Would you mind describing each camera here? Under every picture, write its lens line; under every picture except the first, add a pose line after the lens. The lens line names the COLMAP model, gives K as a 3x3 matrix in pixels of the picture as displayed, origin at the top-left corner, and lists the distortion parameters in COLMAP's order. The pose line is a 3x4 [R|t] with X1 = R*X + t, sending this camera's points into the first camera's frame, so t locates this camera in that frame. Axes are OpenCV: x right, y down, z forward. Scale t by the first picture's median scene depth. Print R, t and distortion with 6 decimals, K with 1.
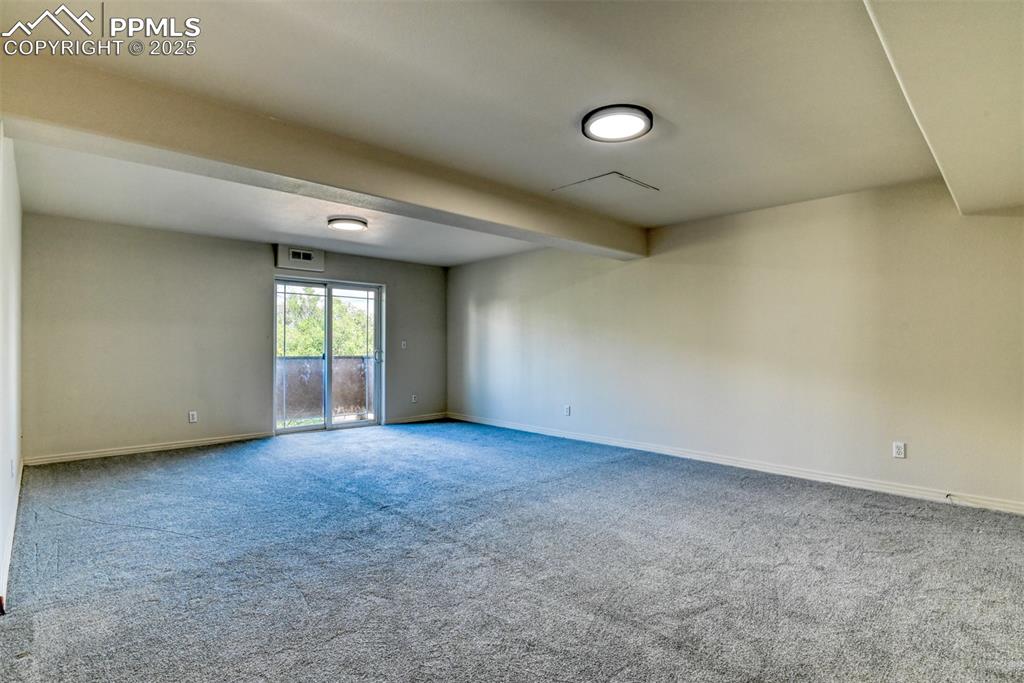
lens RADIAL K [[504.2, 0, 514.7], [0, 504.2, 344.4], [0, 0, 1]] dist [-0.001695, -0.007625]
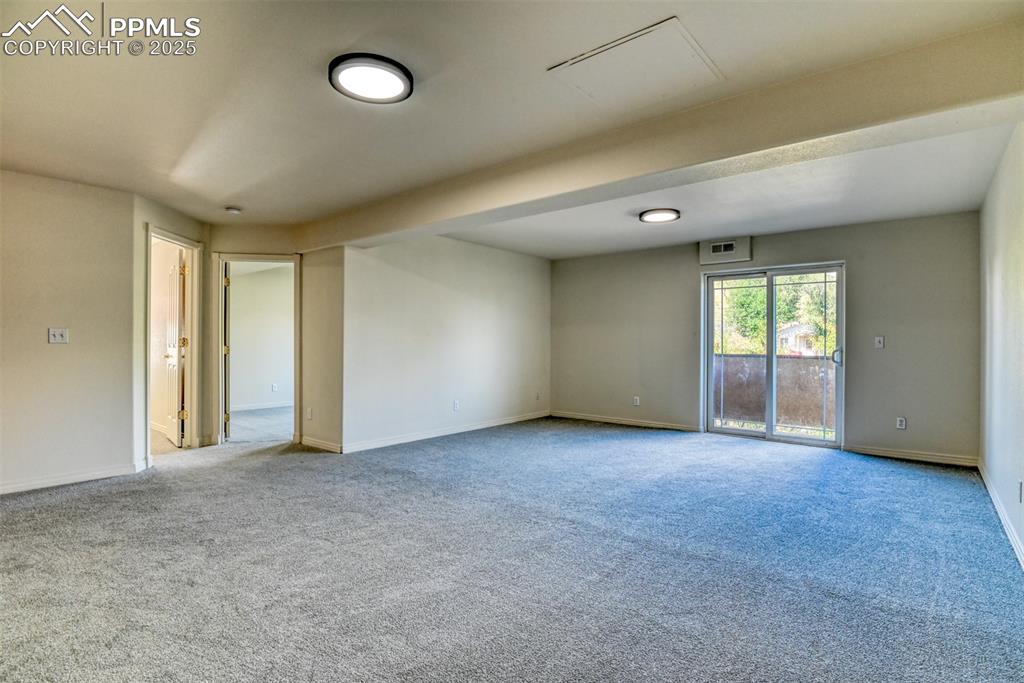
lens RADIAL K [[504.2, 0, 514.7], [0, 504.2, 344.4], [0, 0, 1]] dist [-0.001695, -0.007625]
pose [[0.110962, 0.002469, -0.993822, 0.453941], [-0.004393, 0.999988, 0.001994, 0.005326], [0.993815, 0.004144, 0.110972, 0.479102]]
